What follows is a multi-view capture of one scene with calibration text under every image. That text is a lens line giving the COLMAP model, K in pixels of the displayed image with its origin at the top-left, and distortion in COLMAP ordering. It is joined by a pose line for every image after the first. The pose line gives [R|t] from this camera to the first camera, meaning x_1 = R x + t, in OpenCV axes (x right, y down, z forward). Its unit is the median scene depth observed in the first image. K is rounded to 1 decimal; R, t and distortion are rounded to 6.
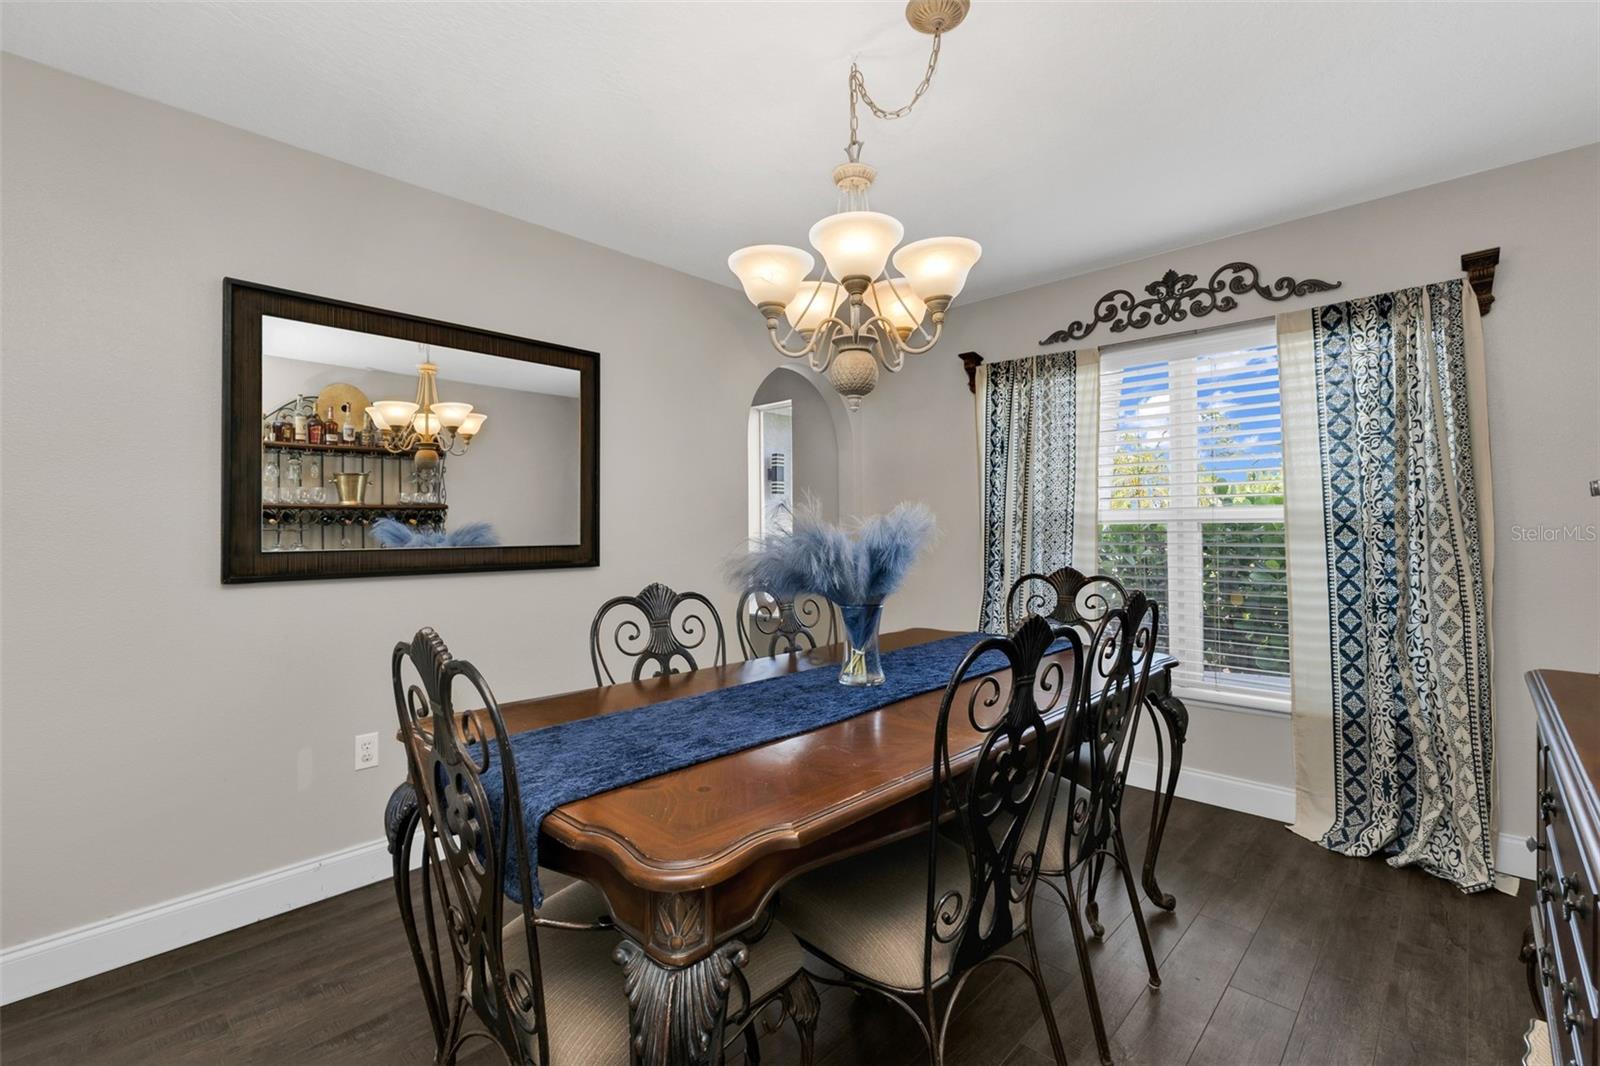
lens RADIAL K [[701.3, 0, 808.5], [0, 701.3, 535.8], [0, 0, 1]] dist [0.002267, 0.000756]
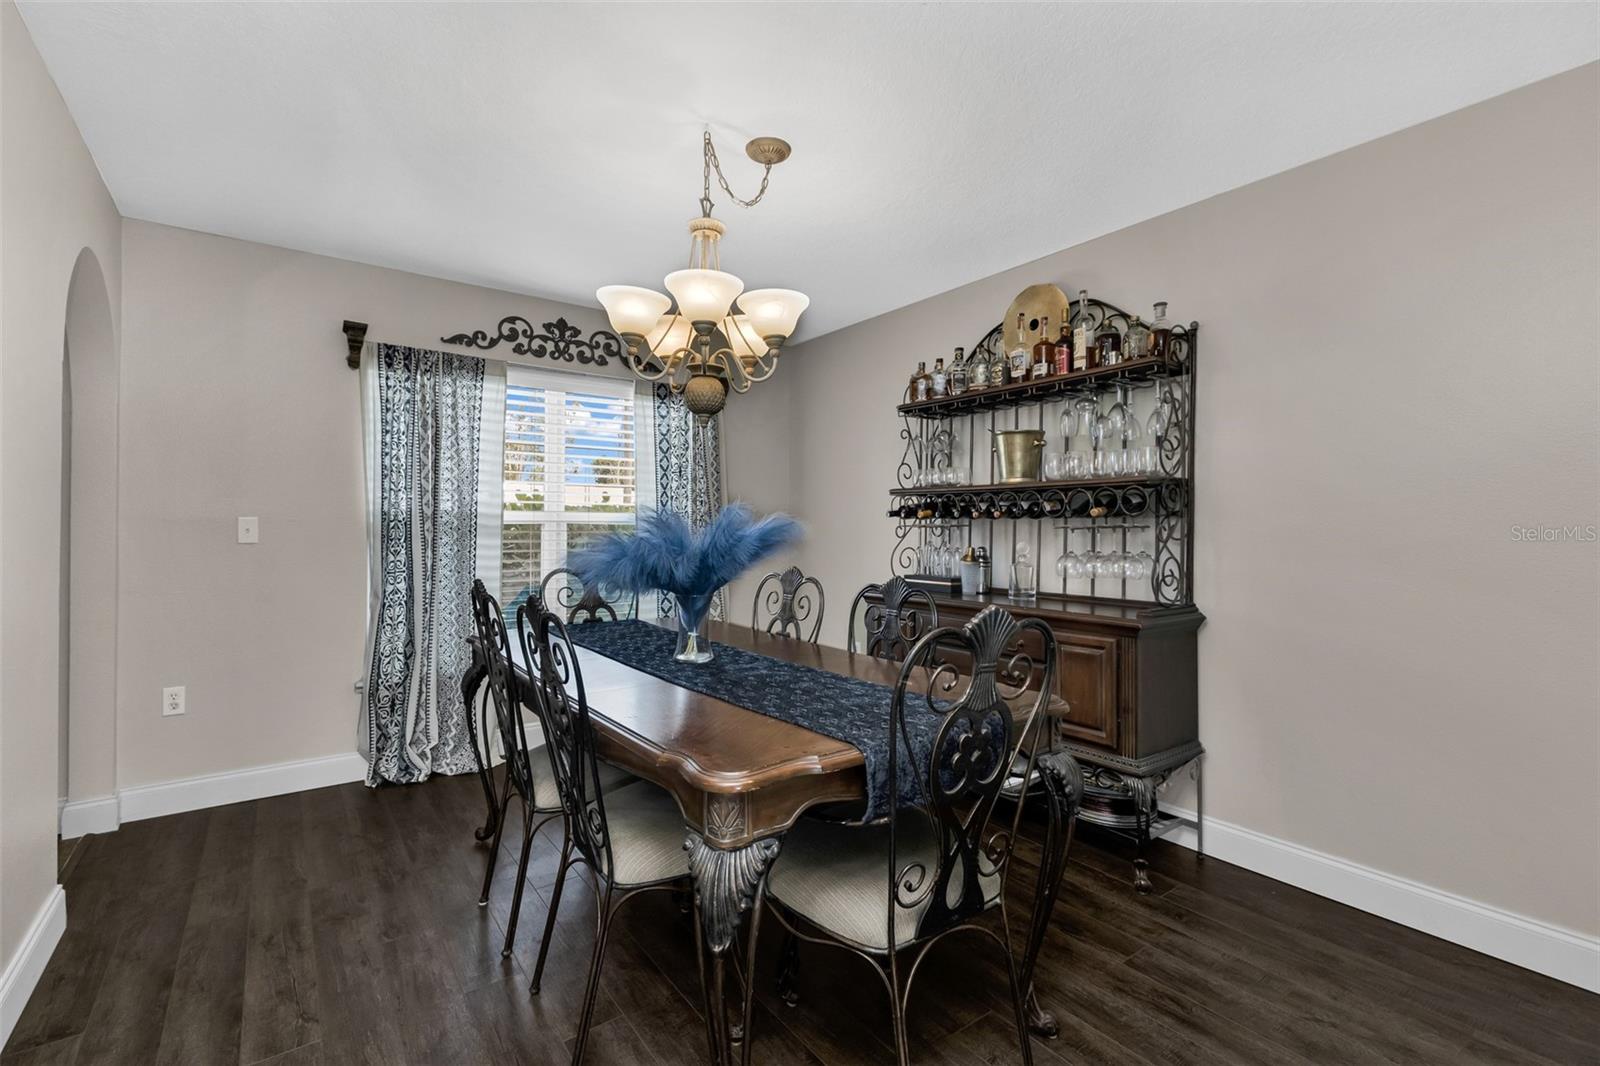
lens RADIAL K [[701.3, 0, 808.5], [0, 701.3, 535.8], [0, 0, 1]] dist [0.002267, 0.000756]
pose [[0.169683, -0.004855, 0.985487, -0.612910], [0.009089, 0.999953, 0.003361, 0.002483], [-0.985457, 0.008387, 0.169719, 0.363402]]
